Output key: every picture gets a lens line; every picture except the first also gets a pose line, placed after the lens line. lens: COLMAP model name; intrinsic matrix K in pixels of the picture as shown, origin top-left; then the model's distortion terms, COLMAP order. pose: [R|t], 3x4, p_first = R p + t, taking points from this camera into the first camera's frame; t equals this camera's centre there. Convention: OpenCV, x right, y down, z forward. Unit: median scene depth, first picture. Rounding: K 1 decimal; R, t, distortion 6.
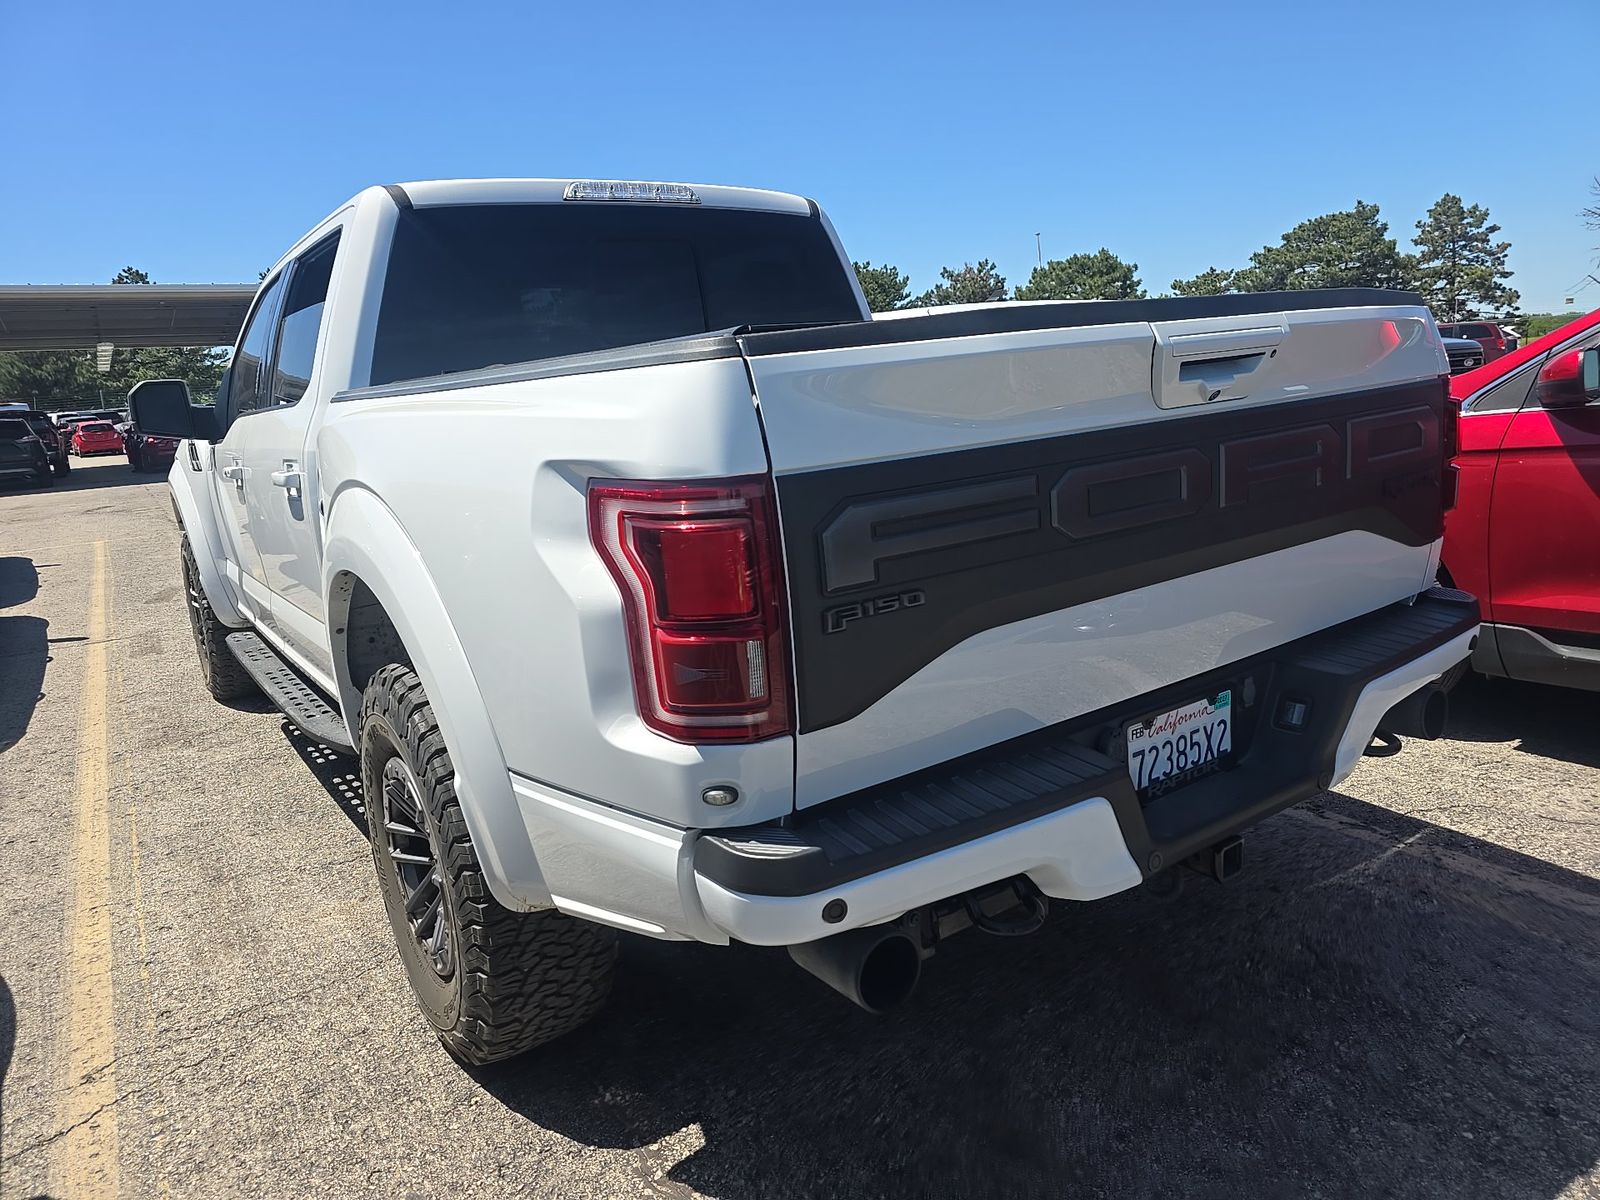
lens RADIAL K [[1066.8, 0, 800.0], [0, 1066.8, 600.0], [0, 0, 1]] dist [0.071568, -0.068648]
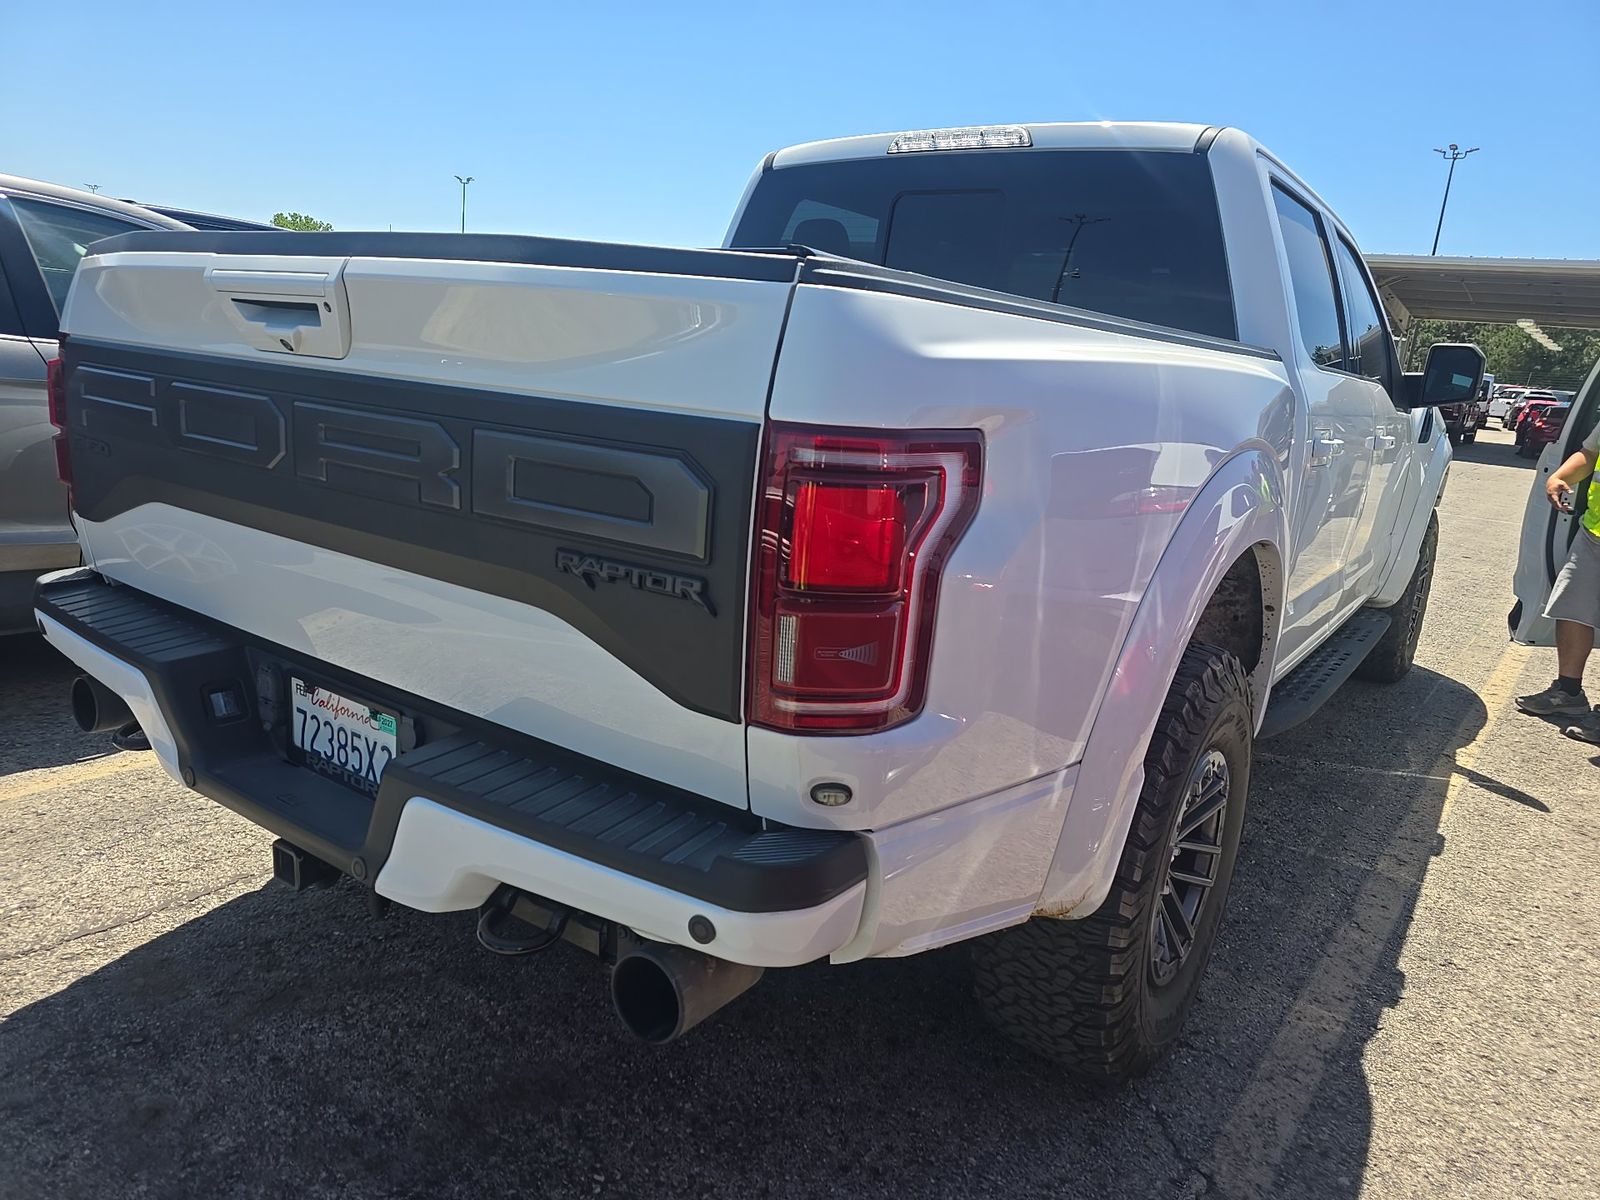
lens RADIAL K [[1065.1, 0, 800.0], [0, 1065.1, 600.0], [0, 0, 1]] dist [0.033611, -0.000076]
pose [[0.338577, 0.312675, -0.887468, 1.232326], [-0.294686, 0.930961, 0.215573, -0.276228], [0.893603, 0.188536, 0.407343, 0.946158]]
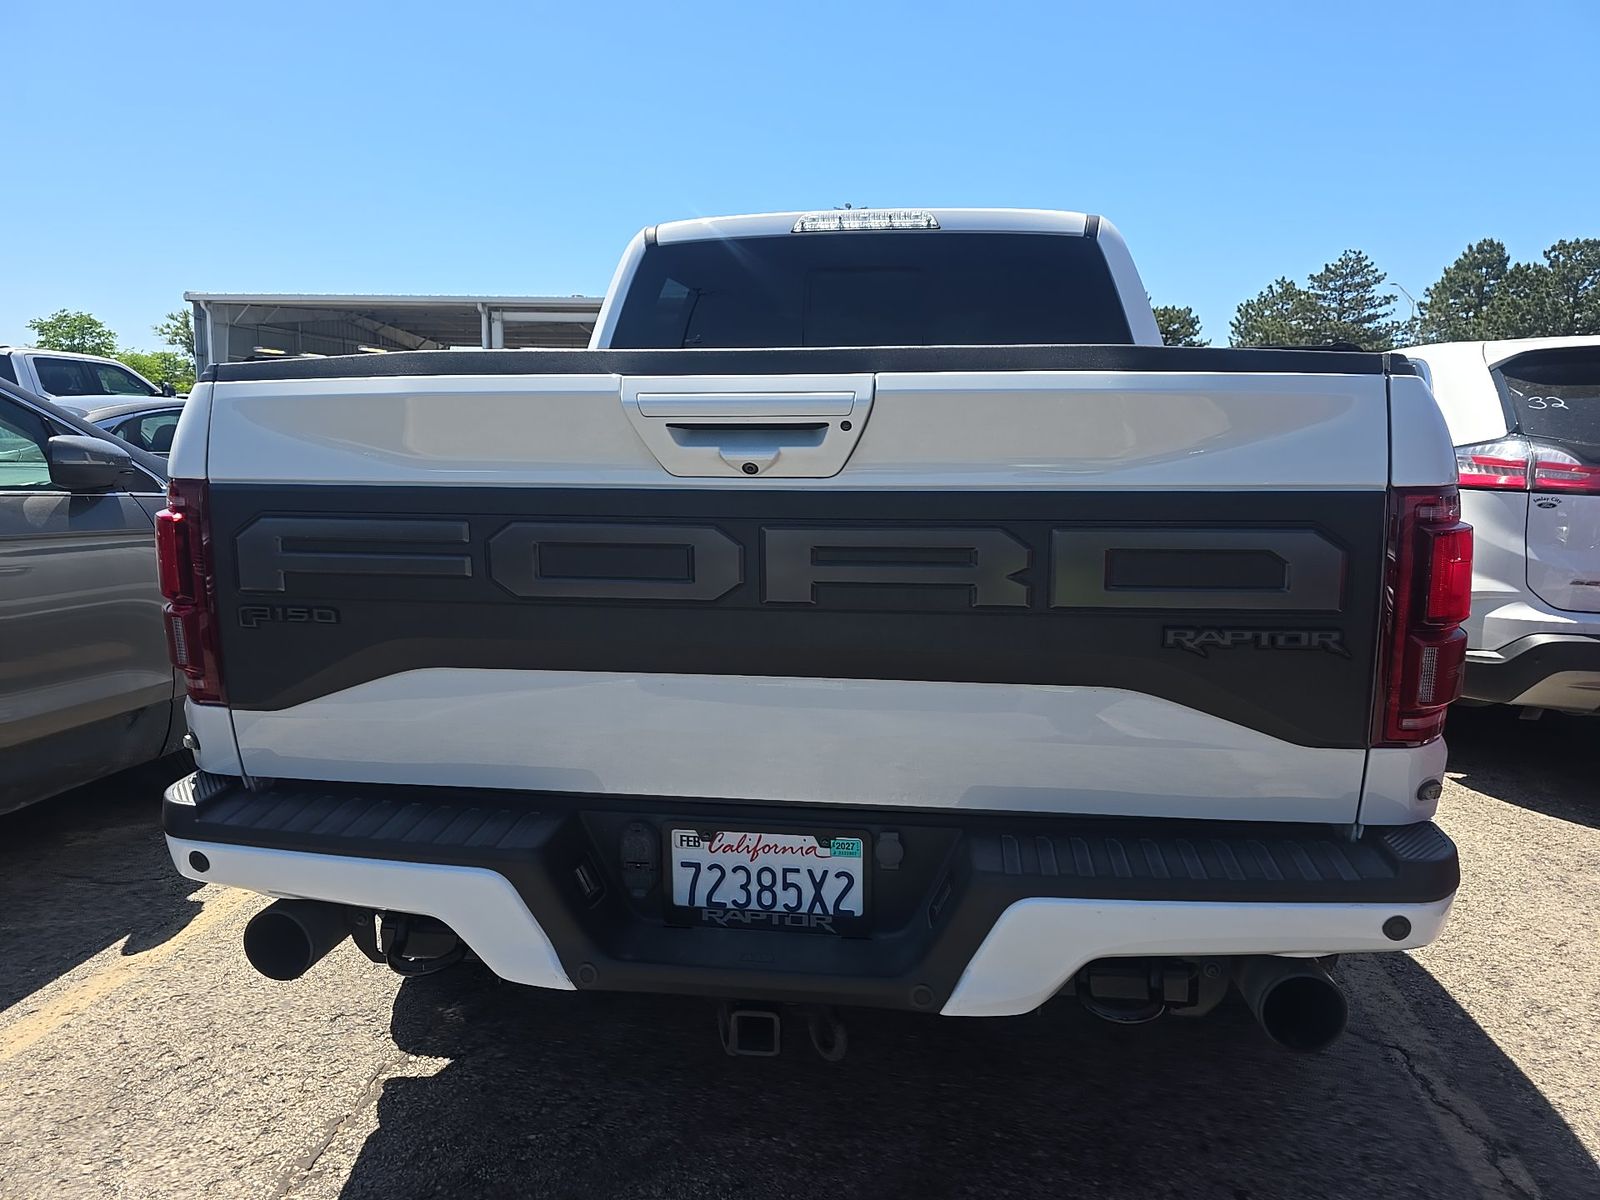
lens RADIAL K [[1066.8, 0, 800.0], [0, 1066.8, 600.0], [0, 0, 1]] dist [0.071568, -0.068648]
pose [[0.736870, 0.188623, -0.649187, 0.864418], [-0.196263, 0.978616, 0.061569, -0.131904], [0.646919, 0.082044, 0.758133, 0.365630]]
